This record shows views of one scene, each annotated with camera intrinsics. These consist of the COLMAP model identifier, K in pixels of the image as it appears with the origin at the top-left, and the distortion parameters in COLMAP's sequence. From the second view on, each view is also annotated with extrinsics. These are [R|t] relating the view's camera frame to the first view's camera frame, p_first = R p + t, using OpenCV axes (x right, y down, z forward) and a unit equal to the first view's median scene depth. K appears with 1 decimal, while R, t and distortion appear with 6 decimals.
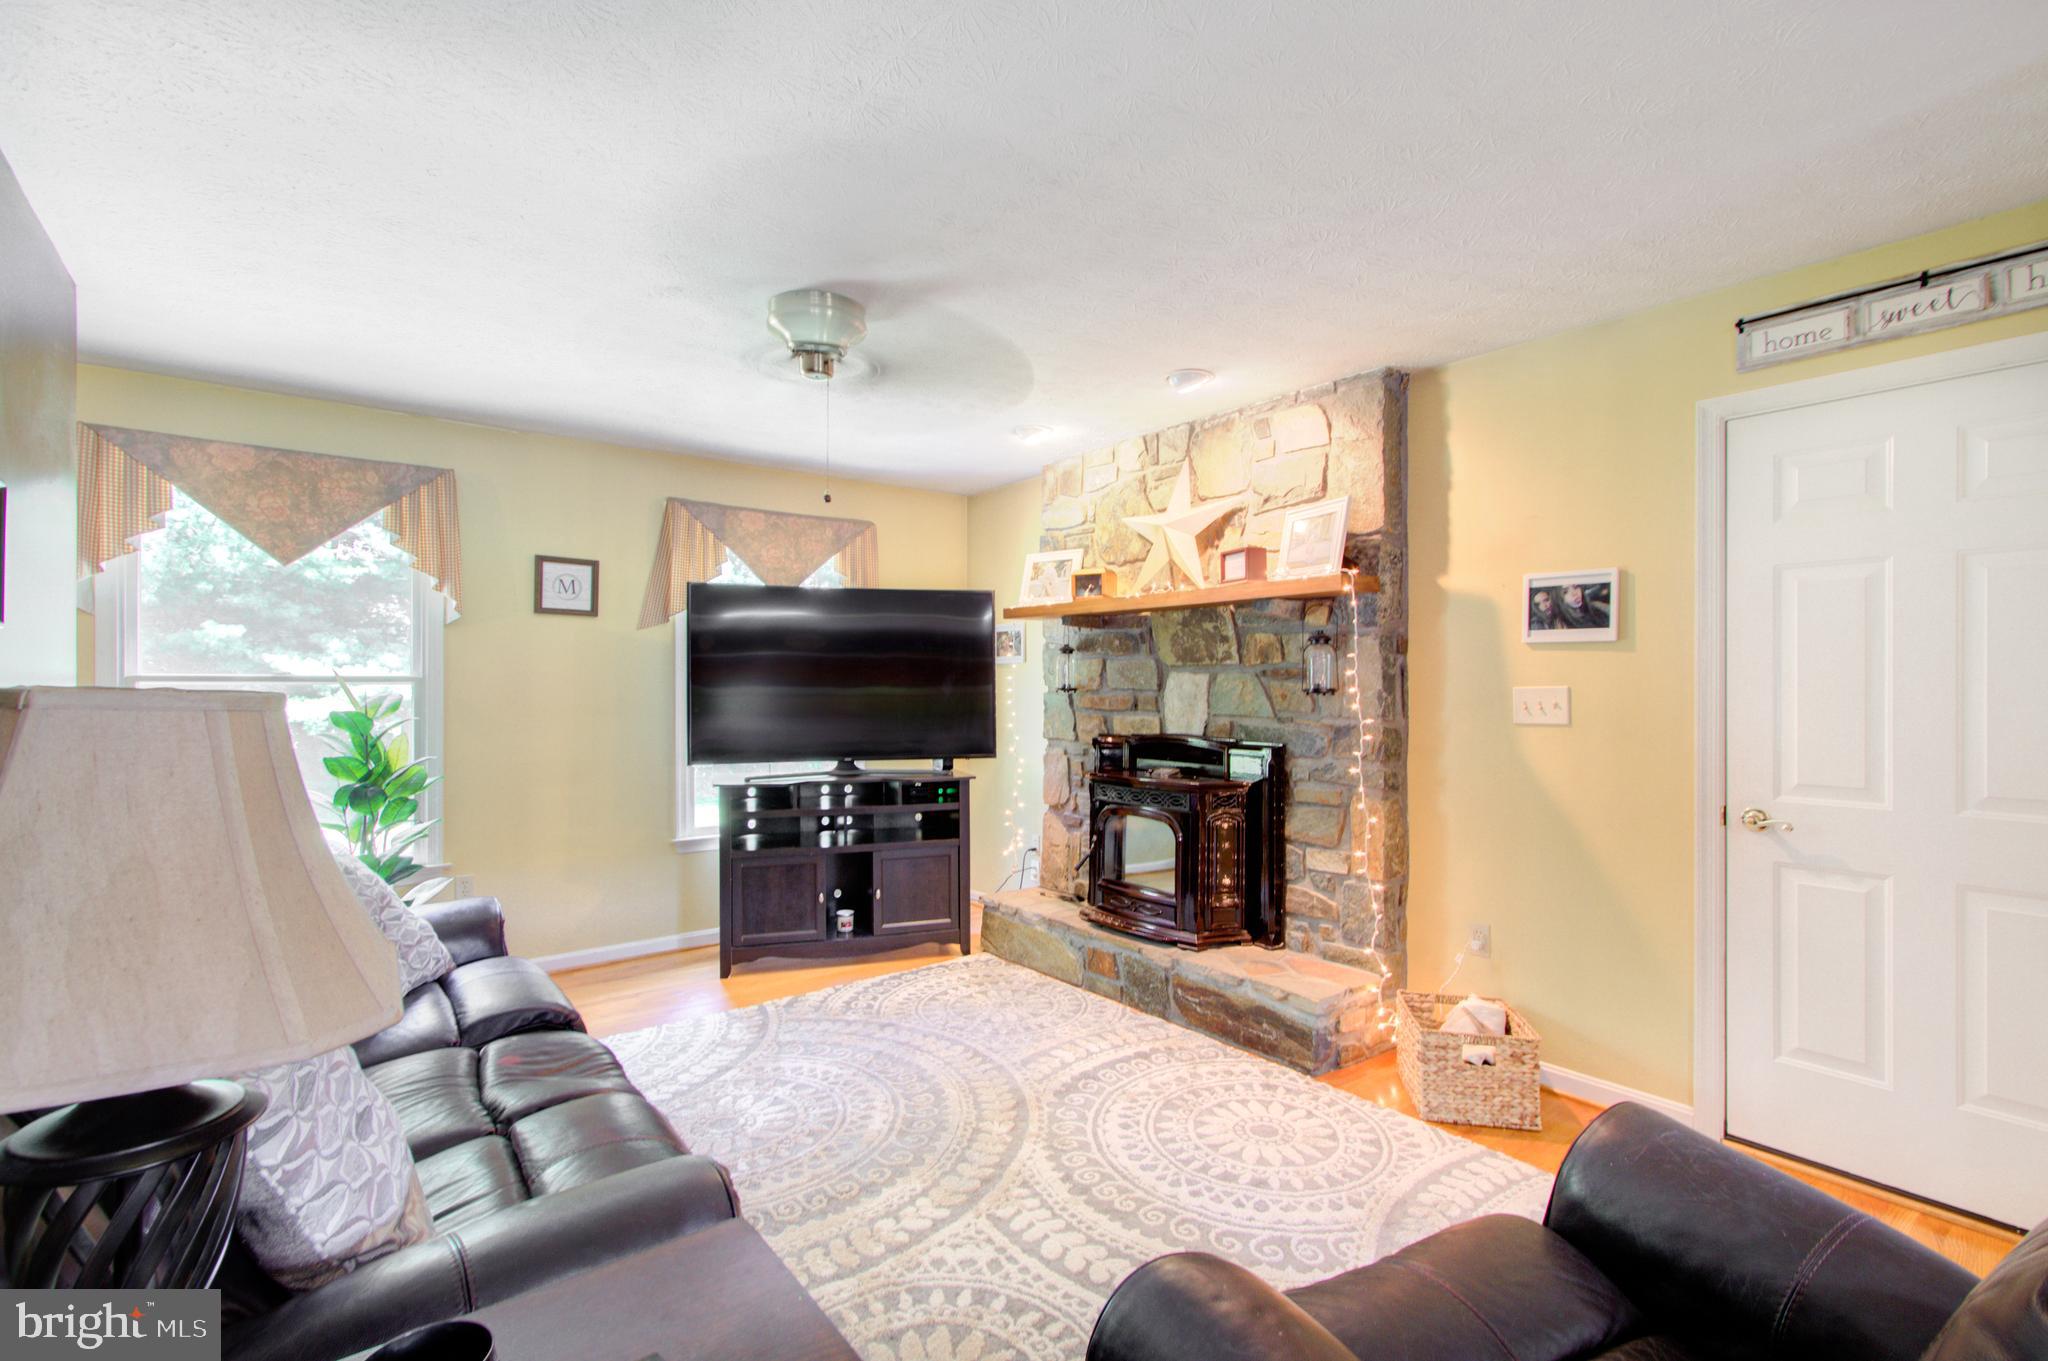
lens RADIAL K [[938.9, 0, 1044.3], [0, 938.9, 681.0], [0, 0, 1]] dist [0.005114, 0.004592]
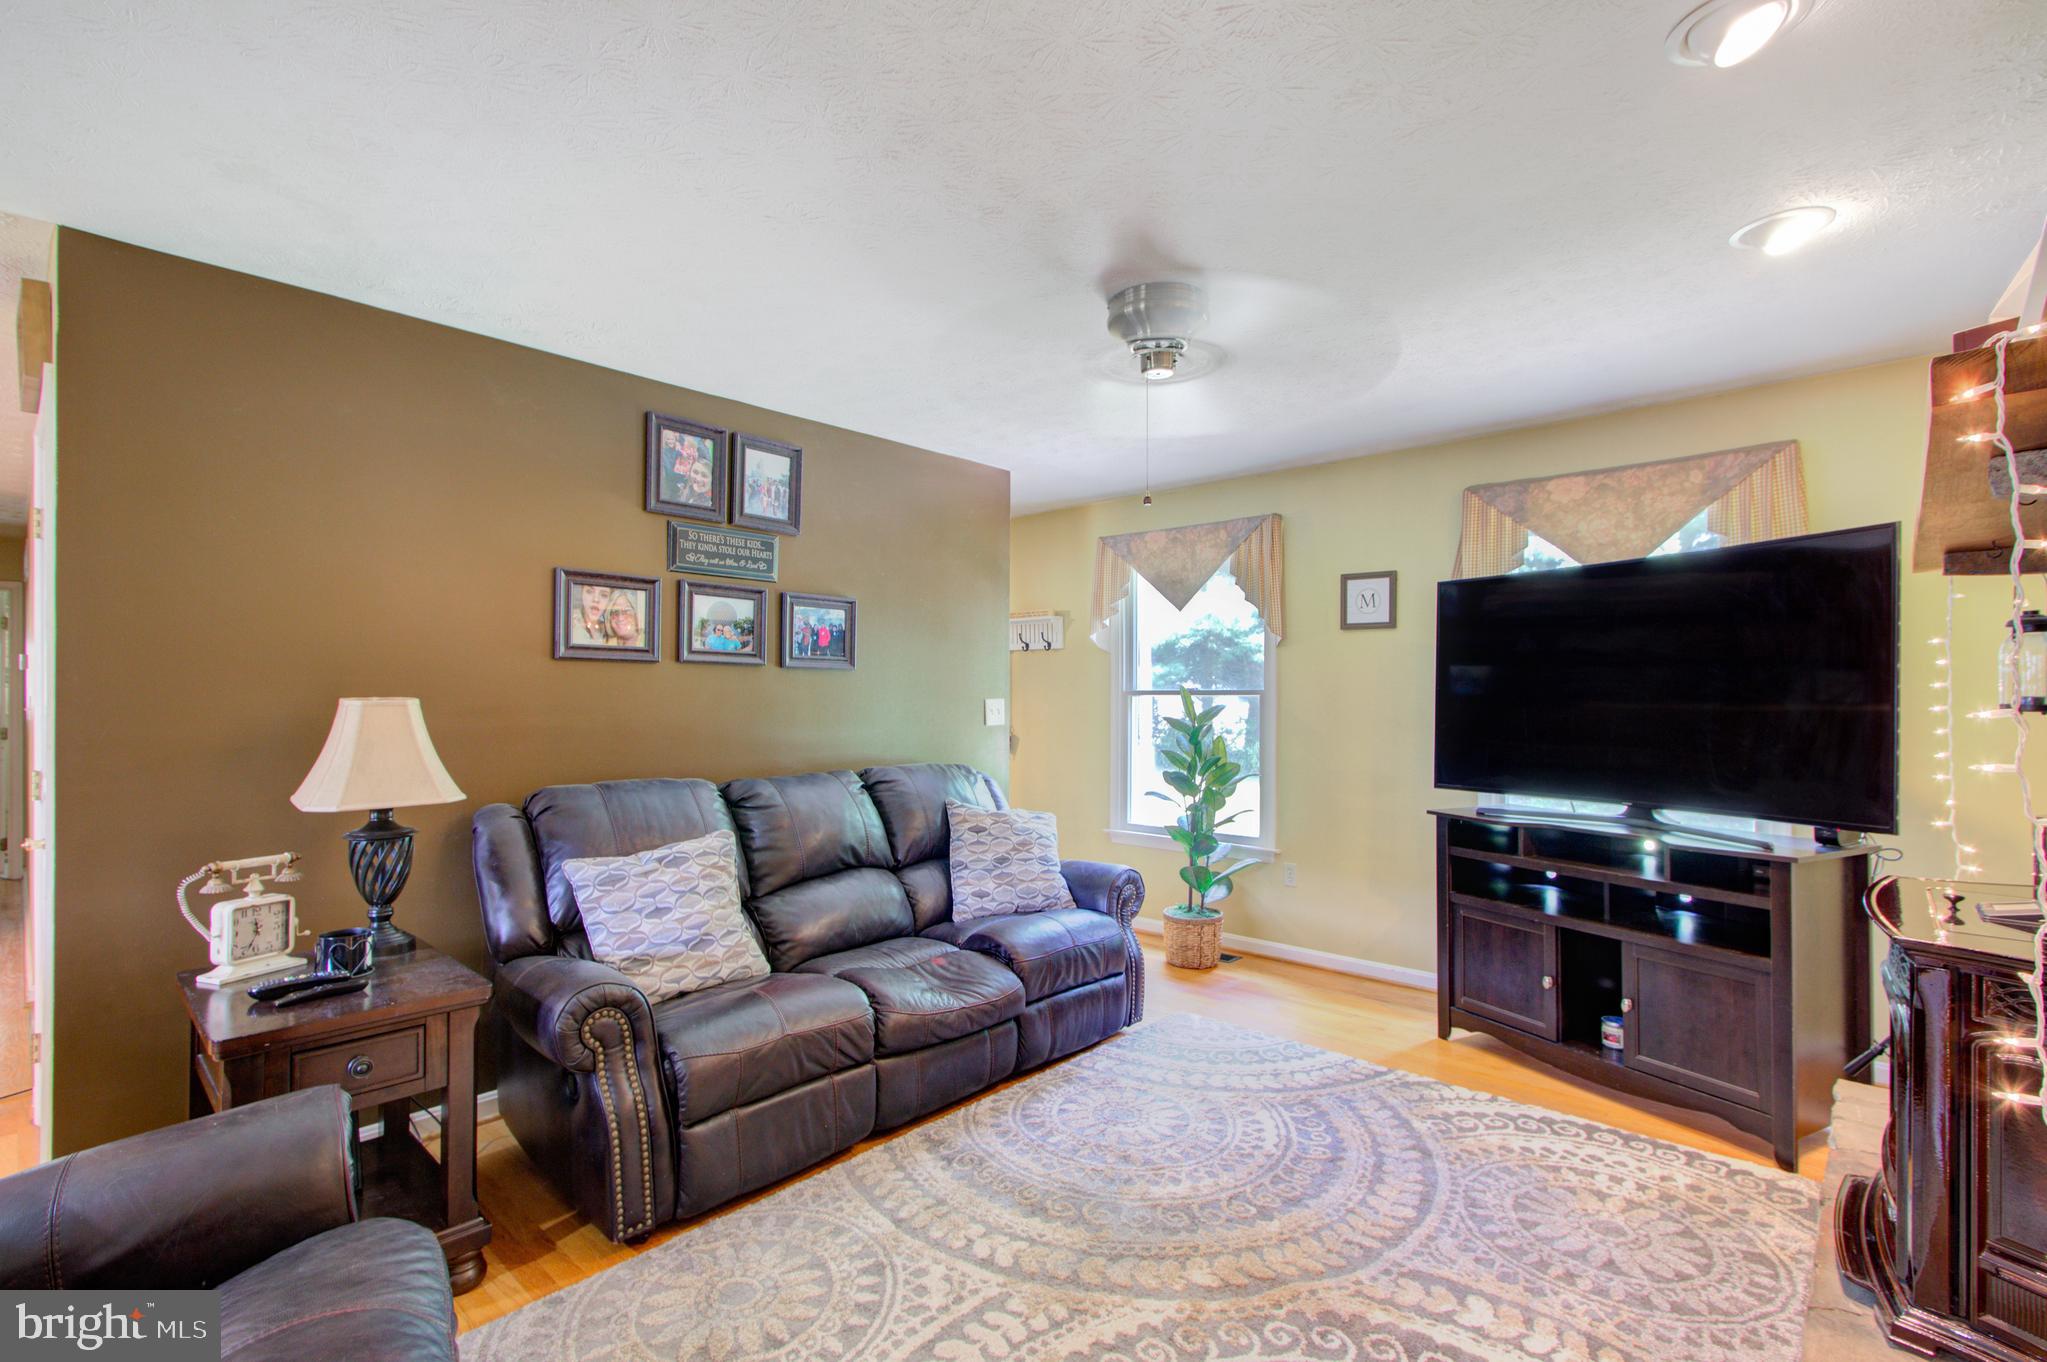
lens RADIAL K [[938.5, 0, 1015.8], [0, 938.5, 698.0], [0, 0, 1]] dist [0.005114, 0.004592]
pose [[0.138054, 0.008334, -0.990390, 0.523132], [0.005923, 0.999940, 0.009240, -0.007553], [0.990407, -0.007142, 0.137997, 0.558083]]
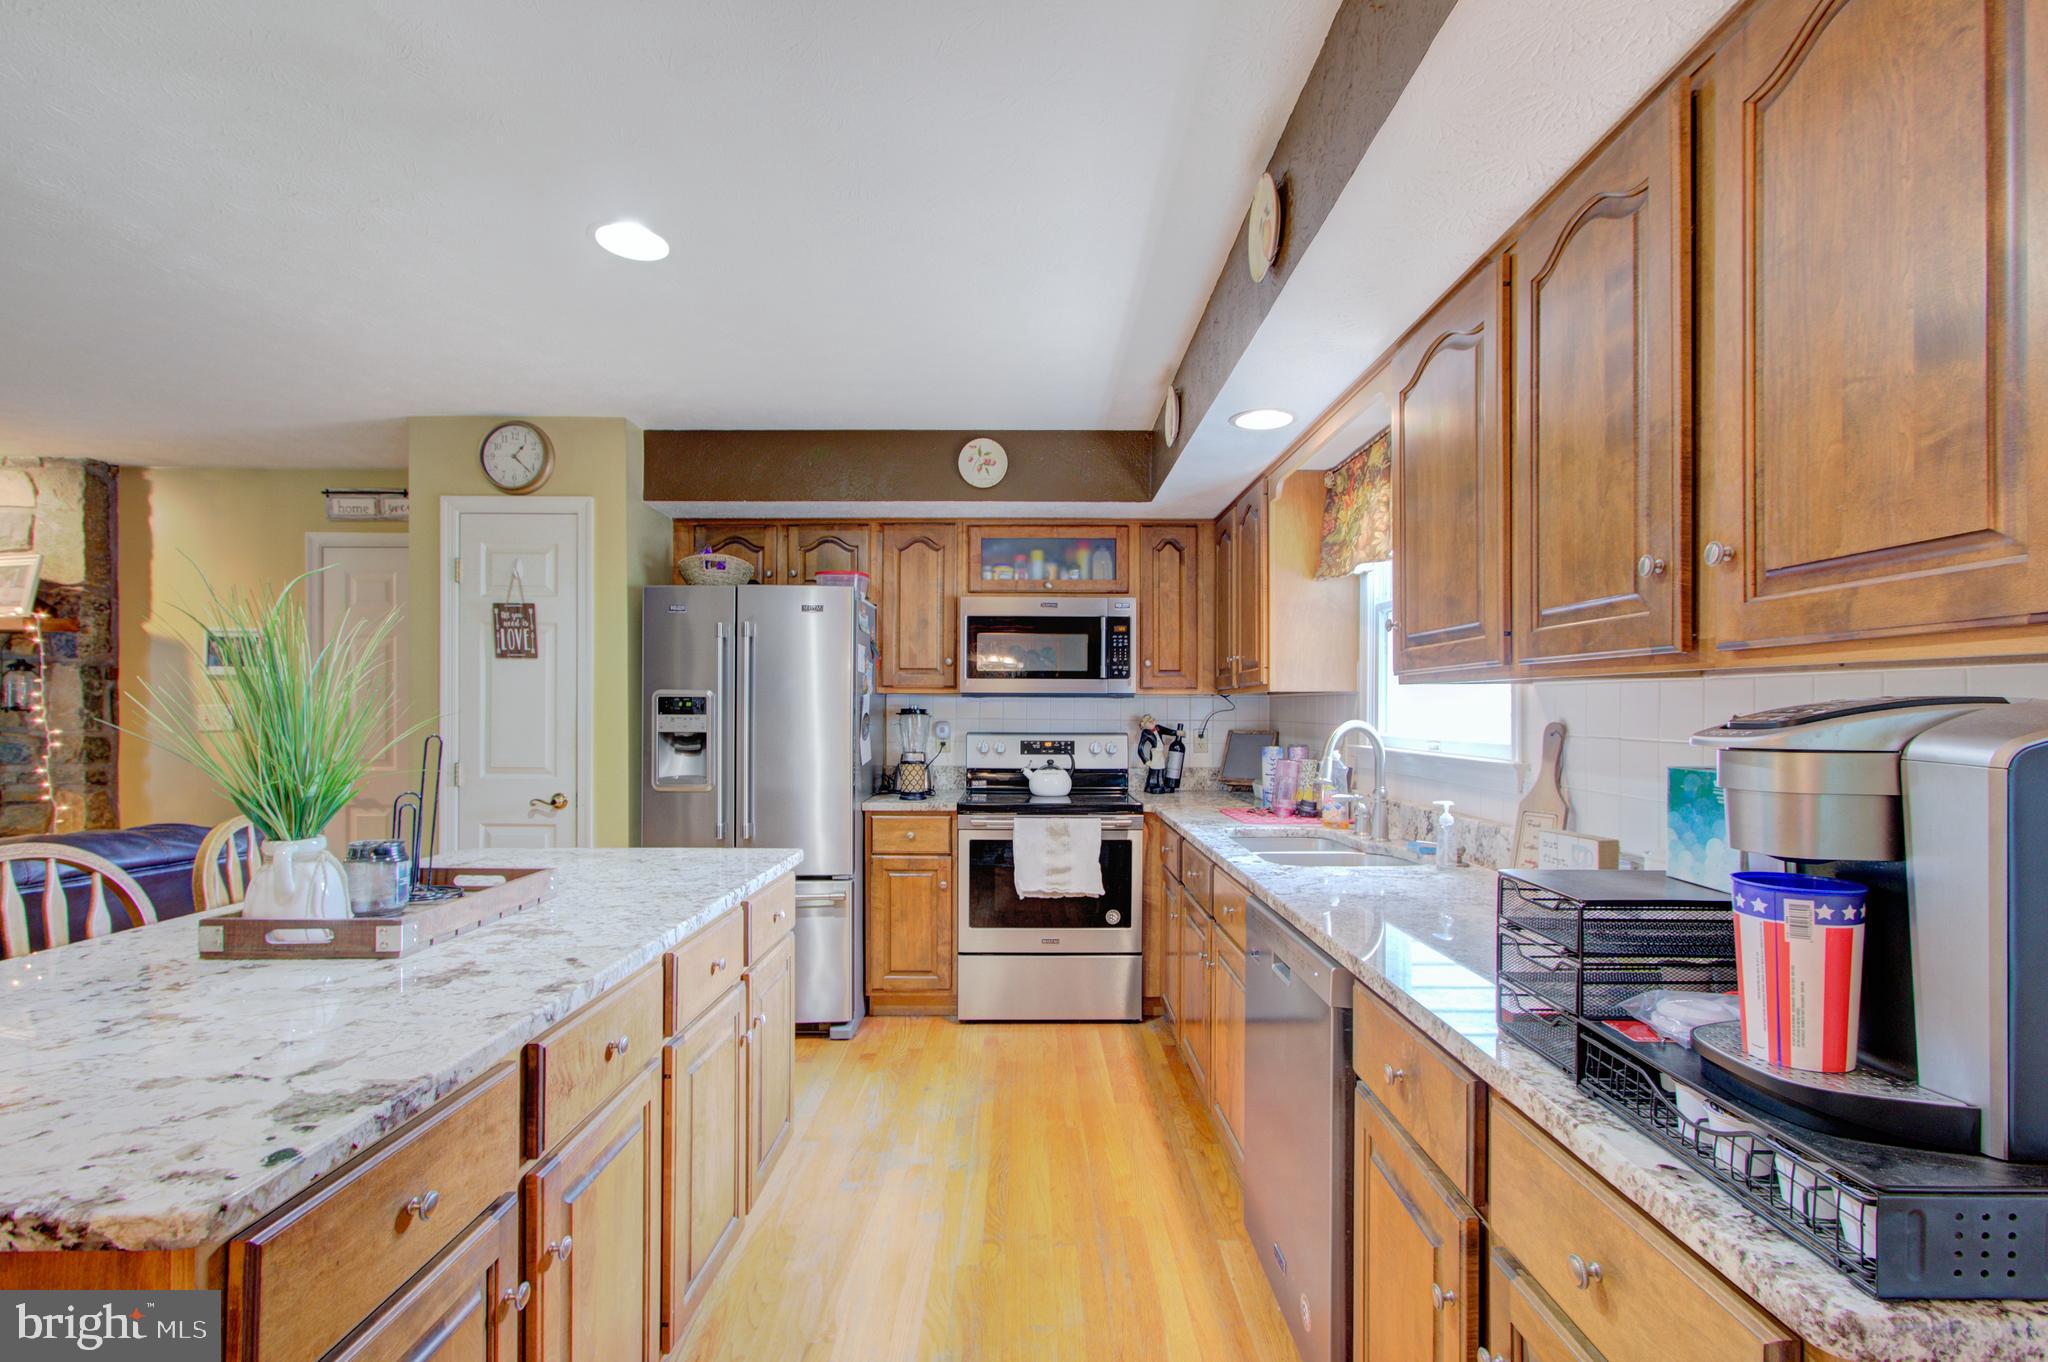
lens RADIAL K [[938.9, 0, 1007.7], [0, 938.9, 694.4], [0, 0, 1]] dist [0.005114, 0.004592]
pose [[0.637611, 0.007860, 0.770318, 0.156400], [-0.004600, 0.999969, -0.006396, -0.005616], [-0.770344, 0.000535, 0.637628, -0.753120]]
